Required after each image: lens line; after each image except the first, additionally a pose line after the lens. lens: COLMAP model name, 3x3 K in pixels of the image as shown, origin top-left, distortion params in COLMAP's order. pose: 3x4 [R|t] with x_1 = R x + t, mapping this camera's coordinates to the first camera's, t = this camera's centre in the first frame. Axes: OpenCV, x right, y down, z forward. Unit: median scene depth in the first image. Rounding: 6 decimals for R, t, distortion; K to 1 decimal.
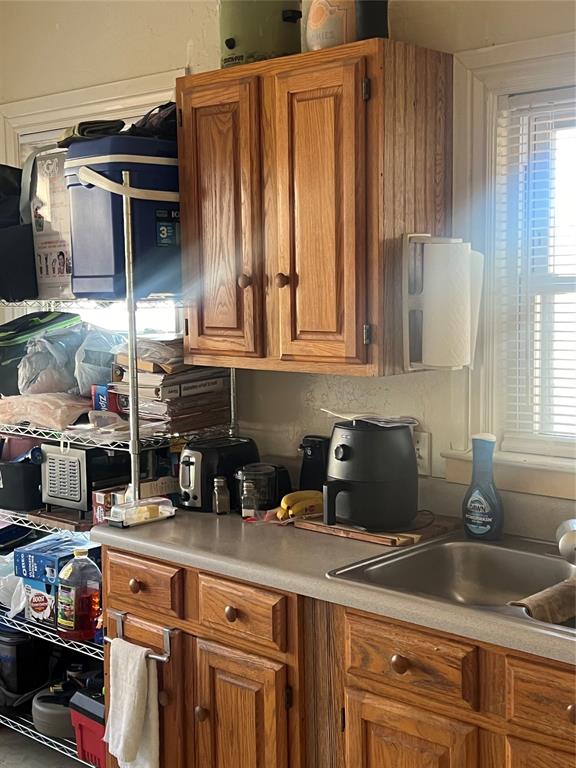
lens RADIAL K [[1053.8, 0, 288.0], [0, 1053.8, 389.0], [0, 0, 1]] dist [0.101421, 0.000000]
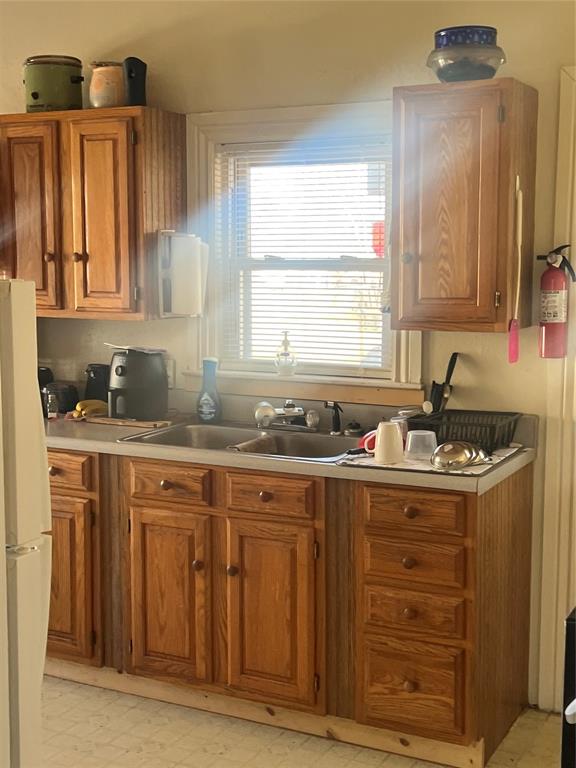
lens RADIAL K [[1107.5, 0, 288.3], [0, 1107.5, 383.0], [0, 0, 1]] dist [0.109490, 0.000000]
pose [[0.960804, -0.010920, 0.277013, -0.162749], [0.009301, 0.999931, 0.007159, 0.069467], [-0.277072, -0.004302, 0.960840, -0.631511]]
